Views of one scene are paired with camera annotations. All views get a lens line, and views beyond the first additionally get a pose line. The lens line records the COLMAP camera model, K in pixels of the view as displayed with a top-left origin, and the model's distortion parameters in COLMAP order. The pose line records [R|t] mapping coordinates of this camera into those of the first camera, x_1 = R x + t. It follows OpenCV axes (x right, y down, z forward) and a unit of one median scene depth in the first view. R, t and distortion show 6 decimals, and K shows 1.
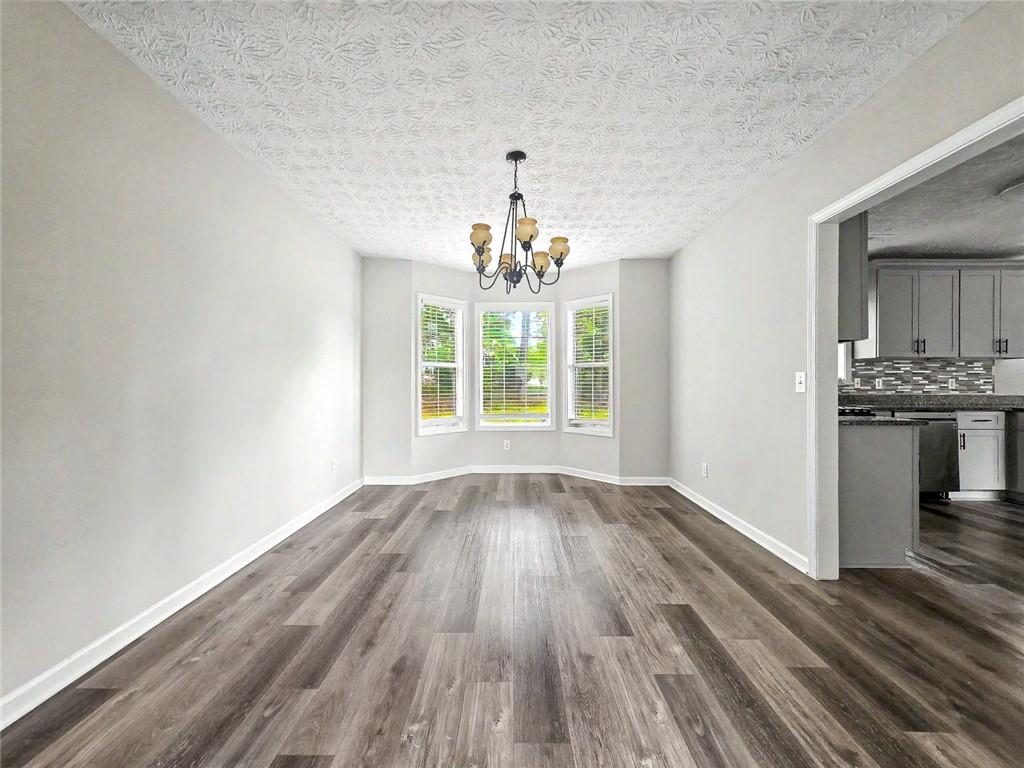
lens RADIAL K [[420.0, 0, 512.0], [0, 420.0, 384.0], [0, 0, 1]] dist [0.000958, 0.000011]
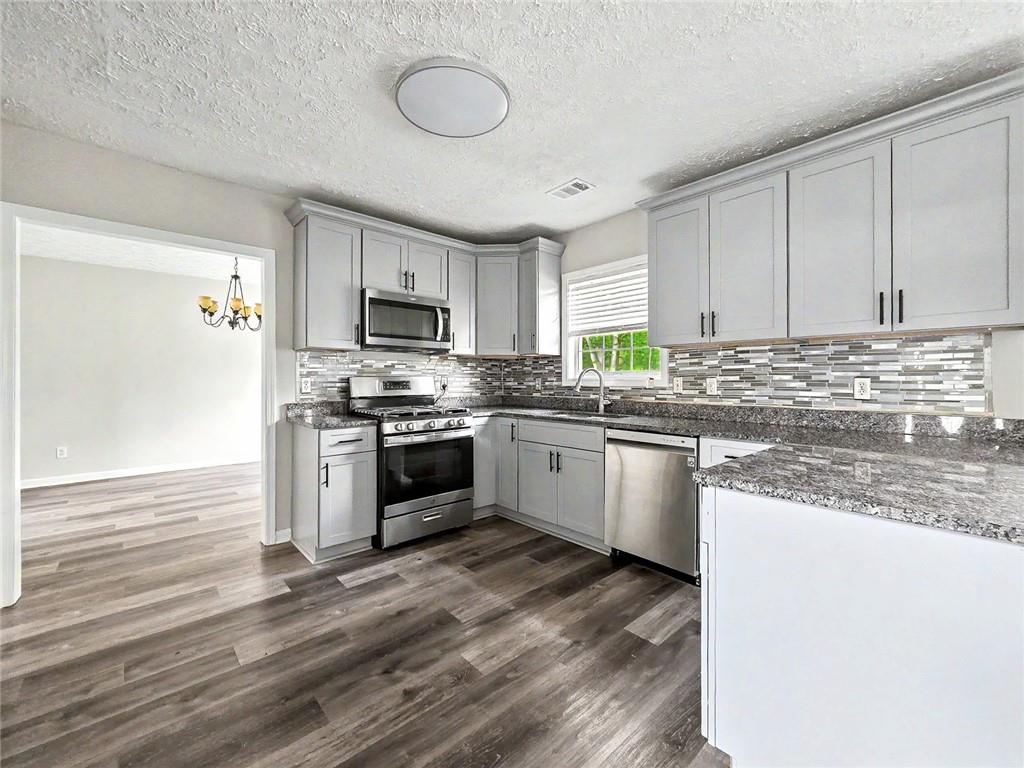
lens RADIAL K [[425.3, 0, 509.0], [0, 425.3, 374.2], [0, 0, 1]] dist [-0.001090, -0.000086]
pose [[0.676581, -0.008387, -0.736320, 1.132238], [0.000170, 0.999937, -0.011233, -0.011868], [0.736368, 0.007475, 0.676540, 0.360996]]
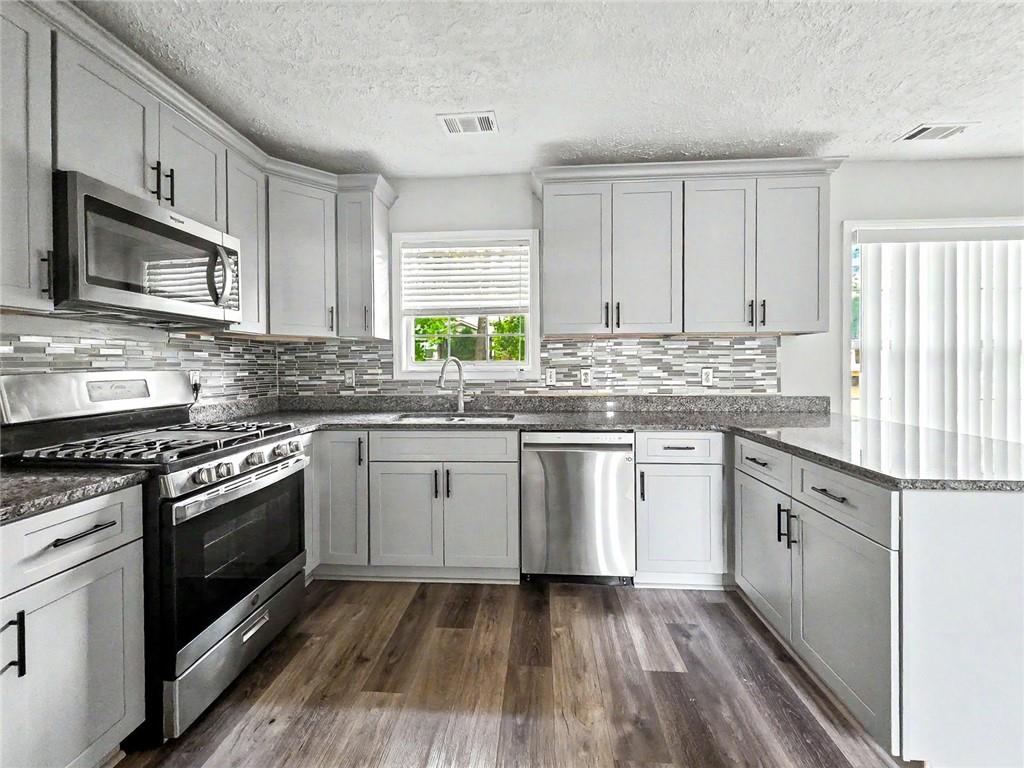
lens RADIAL K [[435.9, 0, 512.6], [0, 435.9, 365.6], [0, 0, 1]] dist [0.004324, 0.000282]
pose [[0.998629, -0.006391, -0.051953, 0.800379], [0.006556, 0.999974, 0.002996, -0.020718], [0.051932, -0.003333, 0.998645, 0.362667]]
